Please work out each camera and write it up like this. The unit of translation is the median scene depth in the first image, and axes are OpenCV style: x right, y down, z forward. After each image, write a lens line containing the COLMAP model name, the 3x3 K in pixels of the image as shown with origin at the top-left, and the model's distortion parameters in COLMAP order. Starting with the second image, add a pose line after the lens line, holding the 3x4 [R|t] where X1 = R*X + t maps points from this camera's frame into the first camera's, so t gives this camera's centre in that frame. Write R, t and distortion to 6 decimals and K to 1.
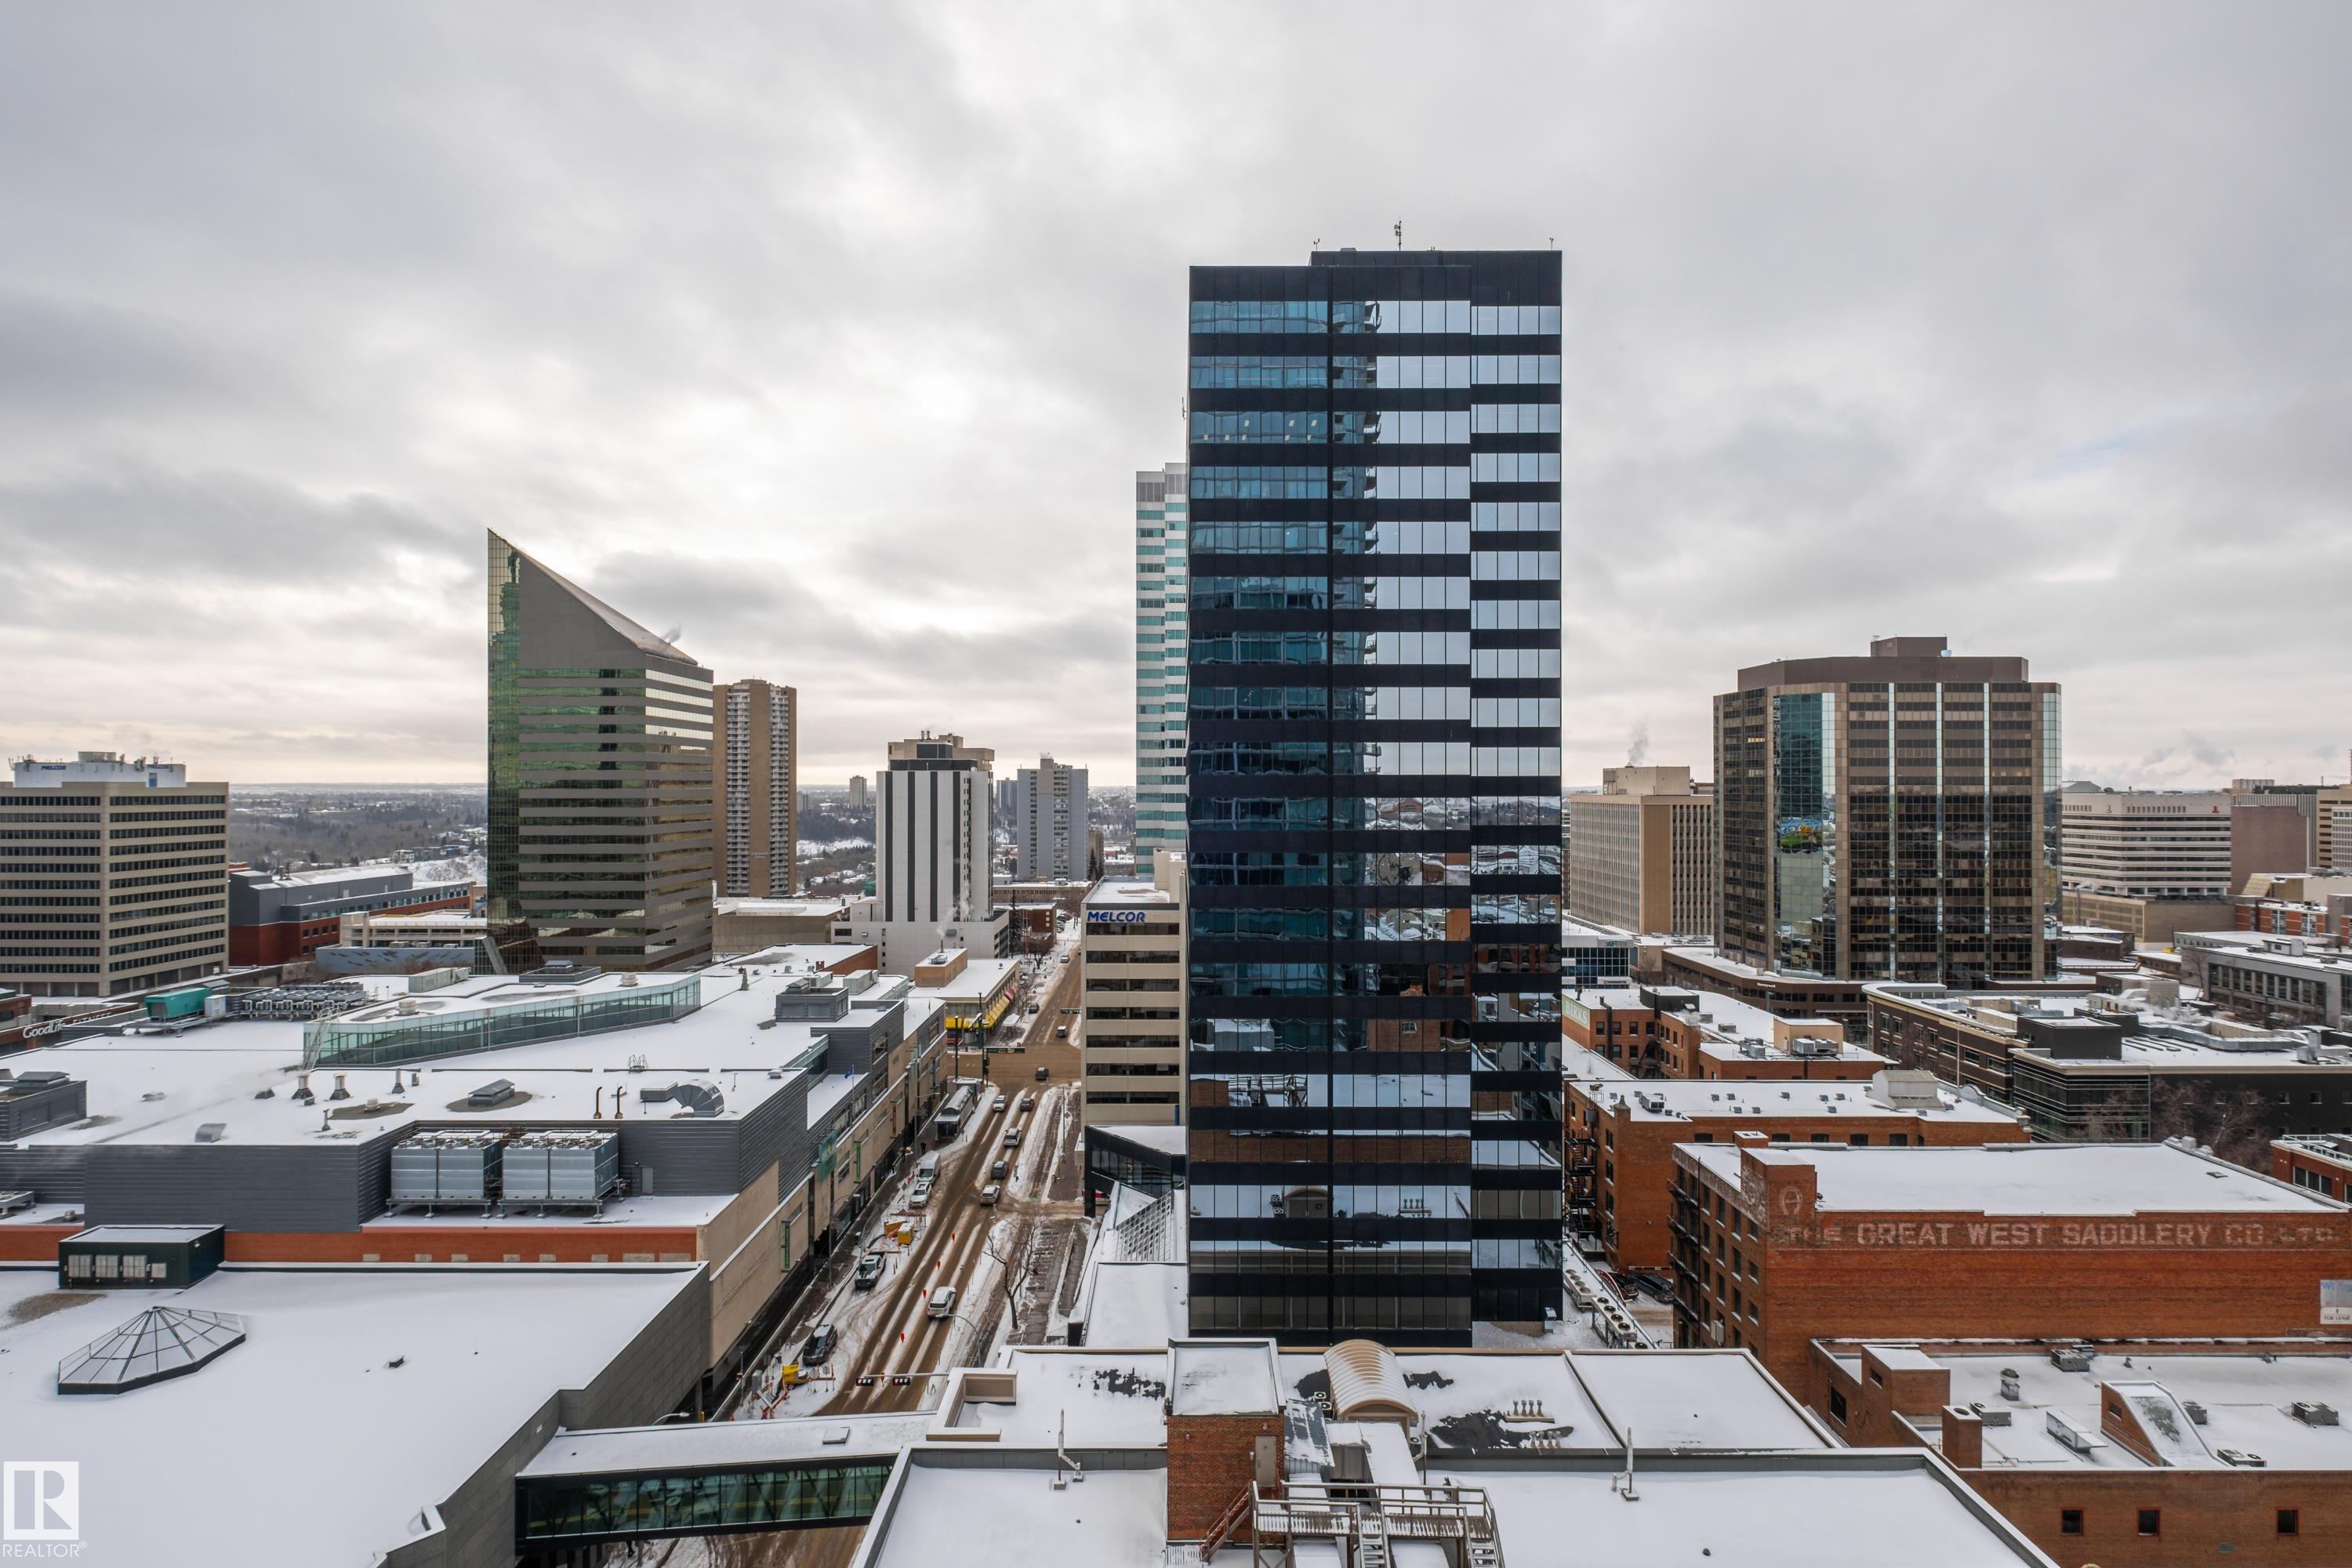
lens RADIAL K [[1100.0, 0, 1190.3], [0, 1100.0, 779.2], [0, 0, 1]] dist [-0.001345, -0.000960]
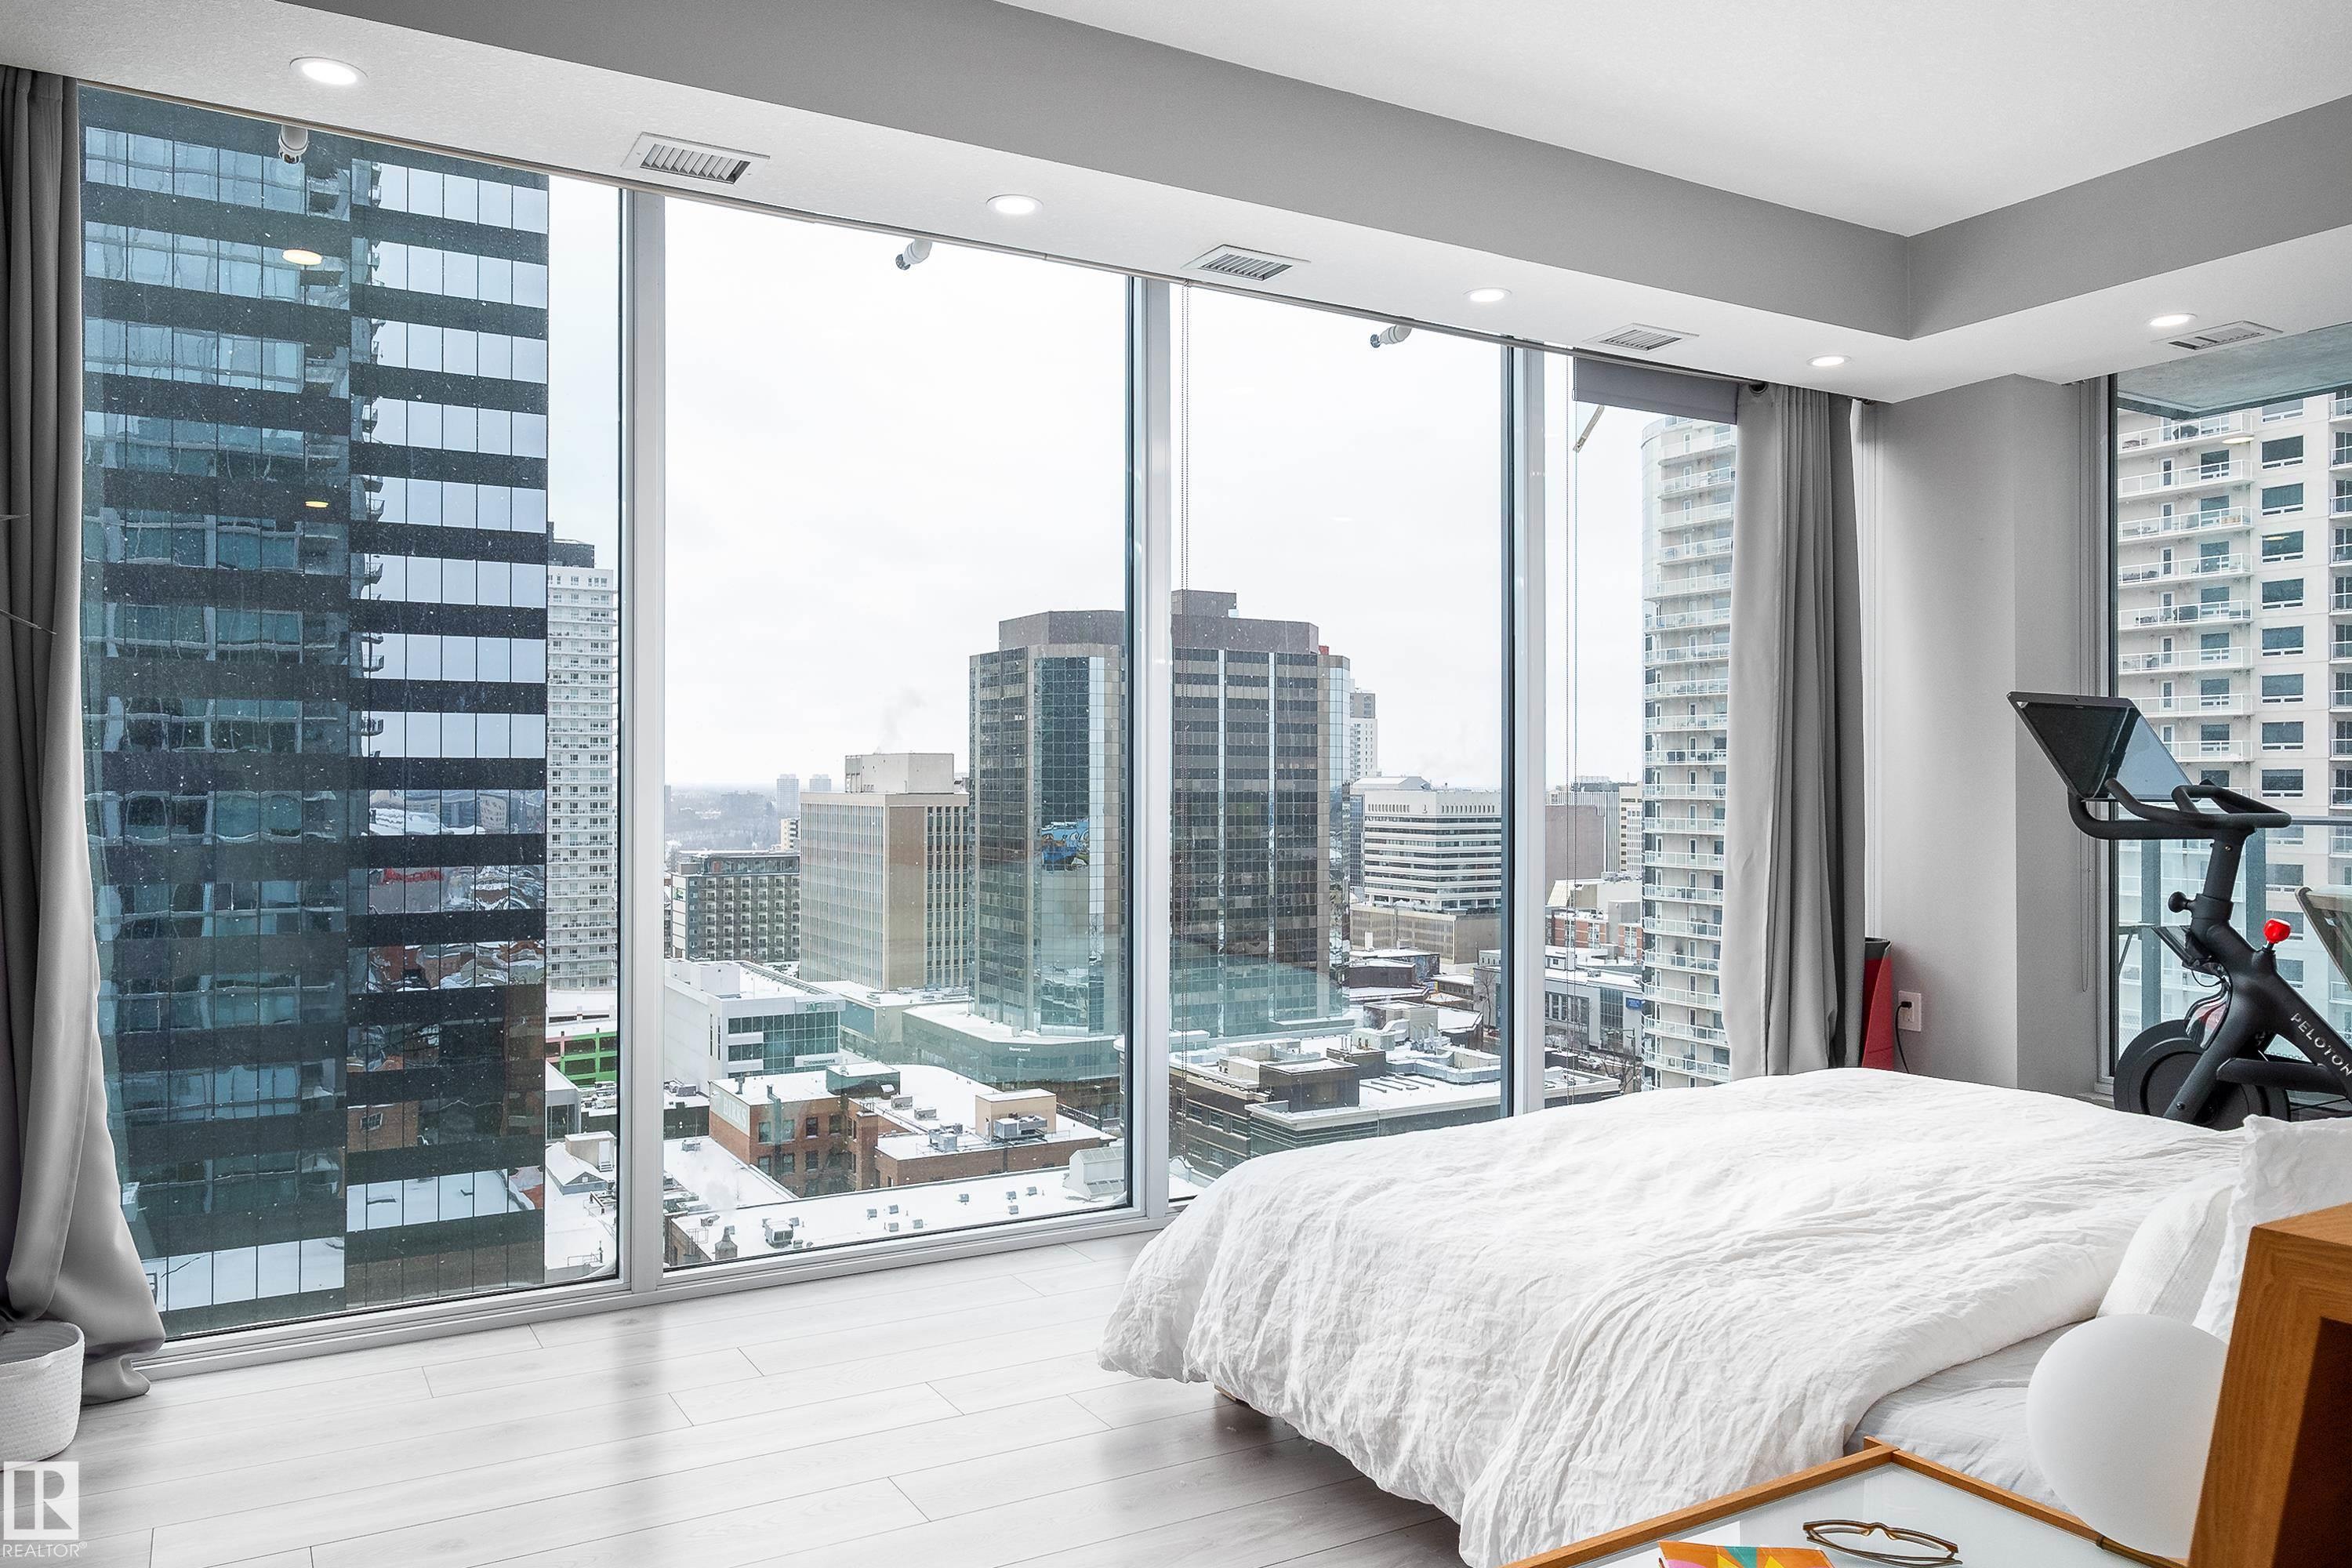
lens RADIAL K [[1651.6, 0, 1156.6], [0, 1651.6, 776.4], [0, 0, 1]] dist [-0.003169, 0.004908]
pose [[0.871205, 0.003529, 0.490906, 0.145059], [-0.005106, 0.999985, 0.001872, 0.003438], [-0.490892, -0.004137, 0.871211, -0.032466]]
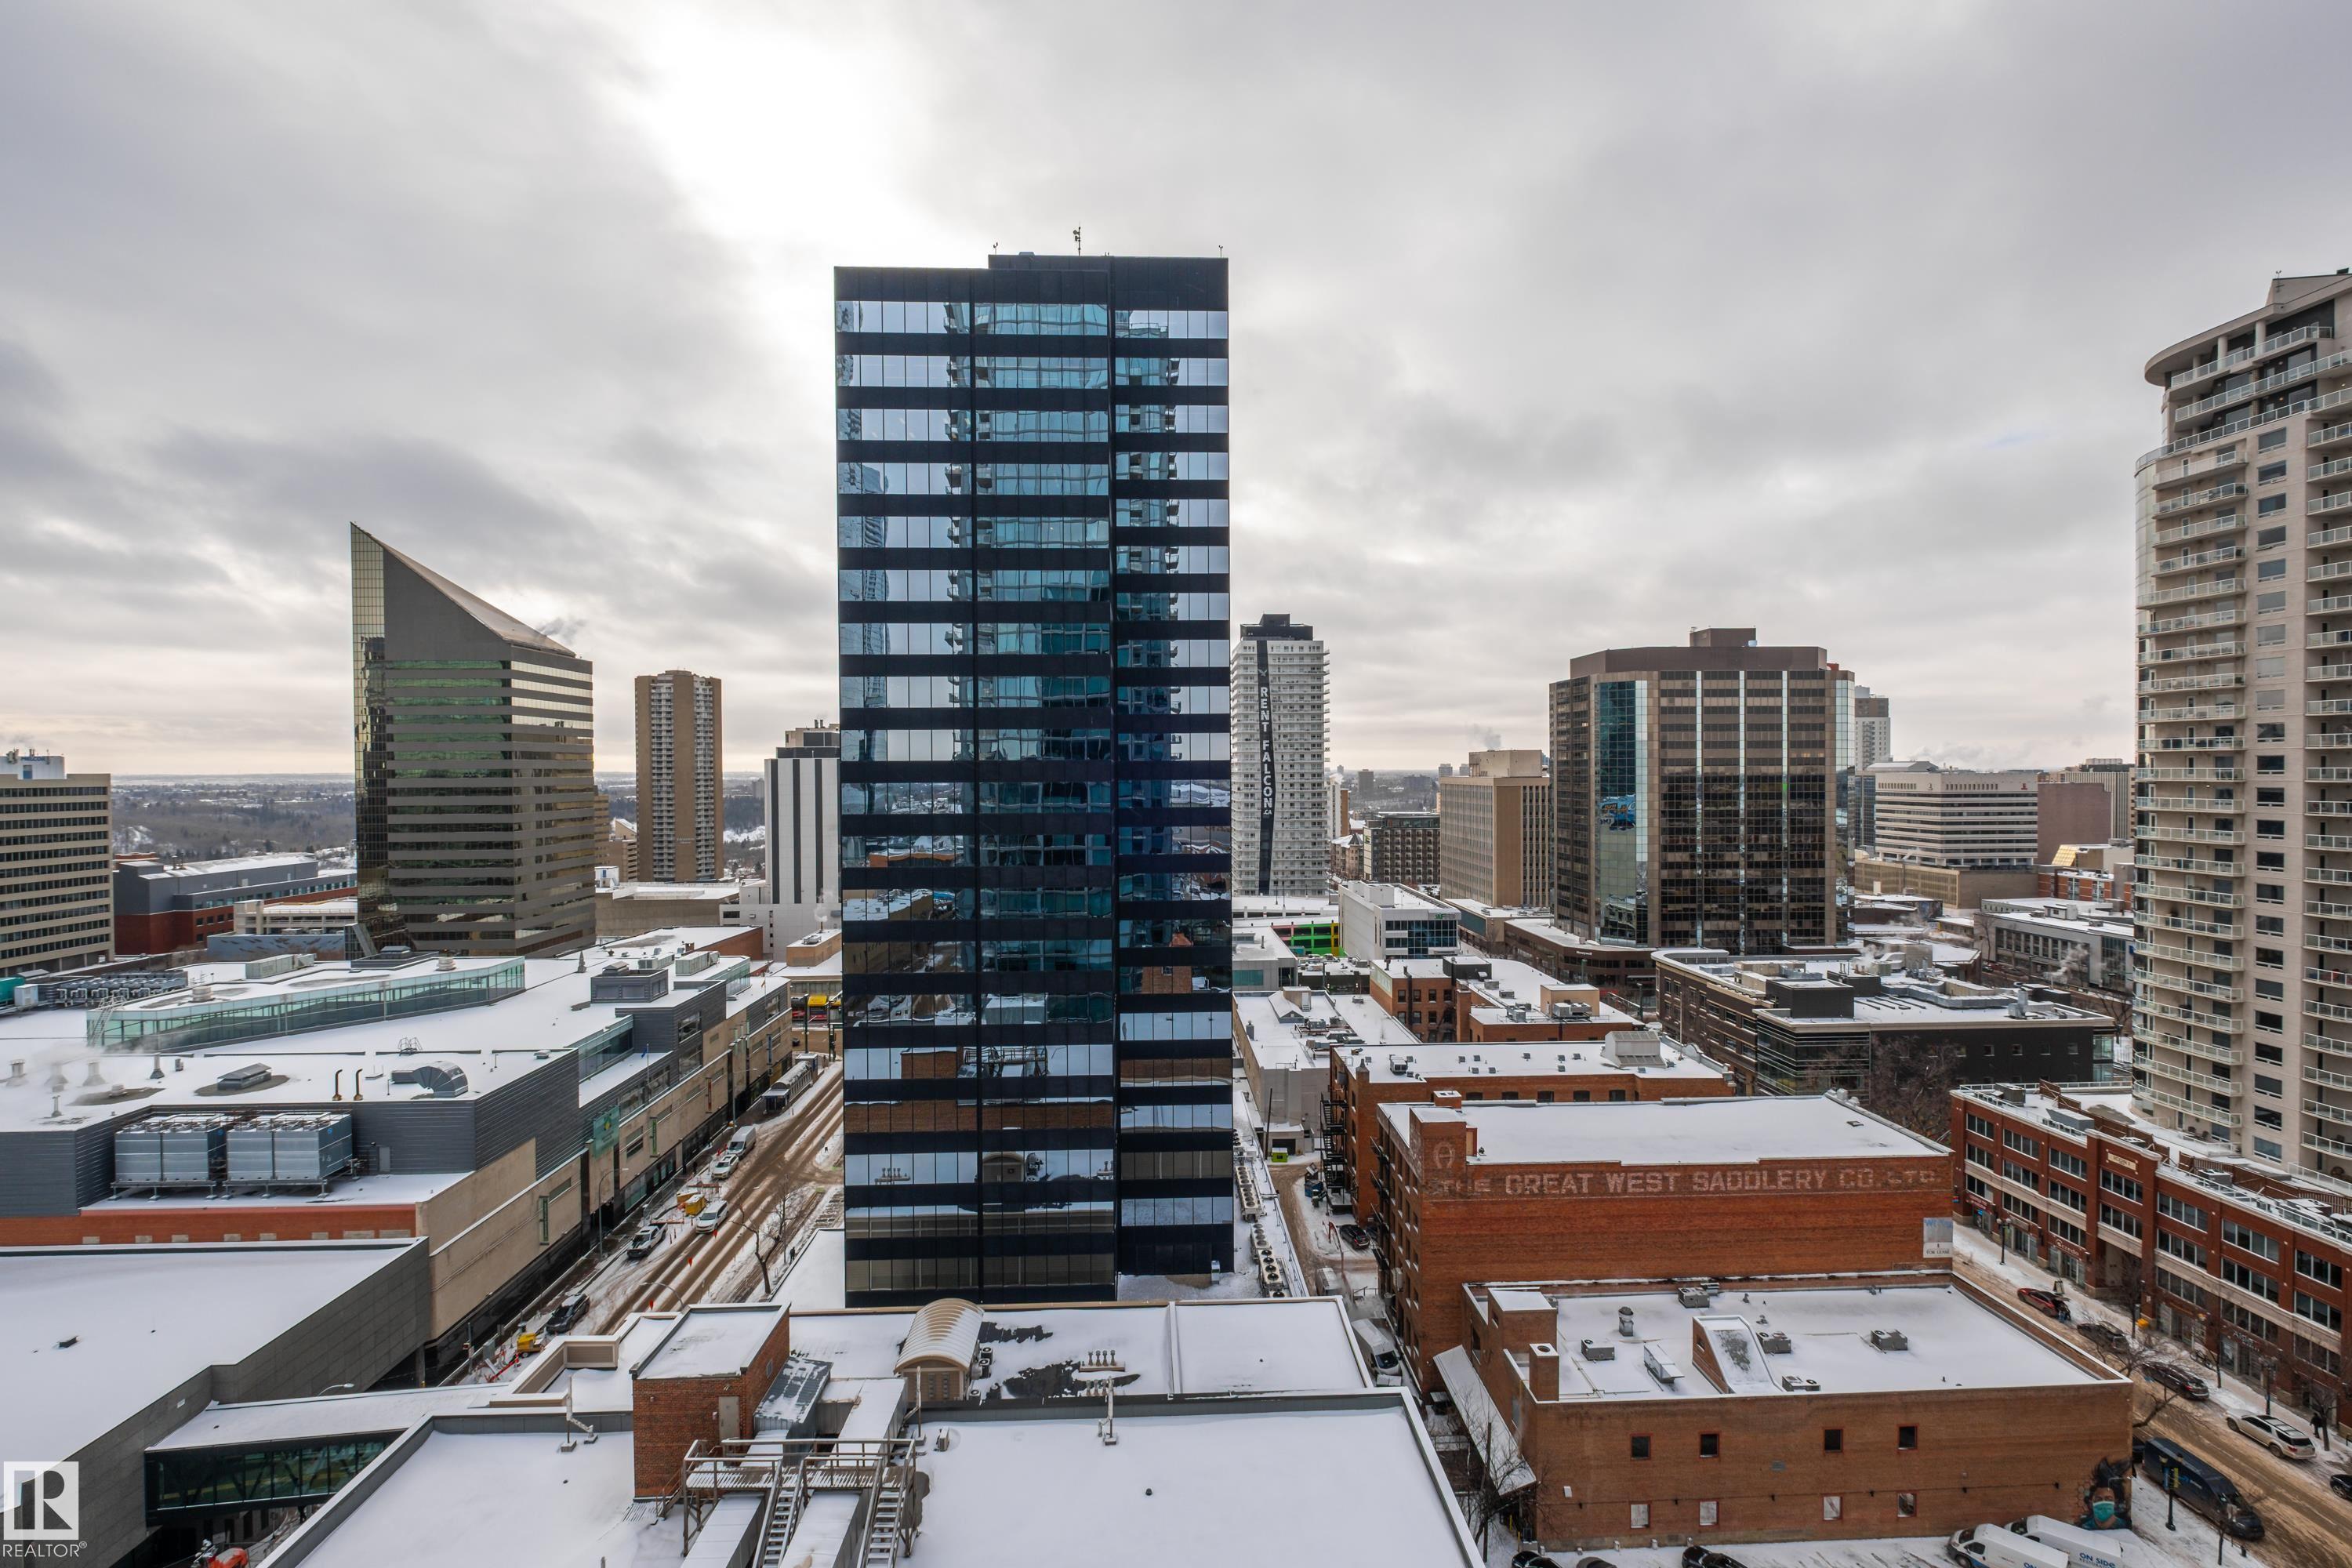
lens RADIAL K [[1042.3, 0, 1173.5], [0, 1042.3, 781.6], [0, 0, 1]] dist [0.005049, -0.006527]
pose [[0.999080, -0.007025, 0.042300, 0.204458], [0.006327, 0.999842, 0.016602, 0.000586], [-0.042410, -0.016320, 0.998967, 0.001991]]
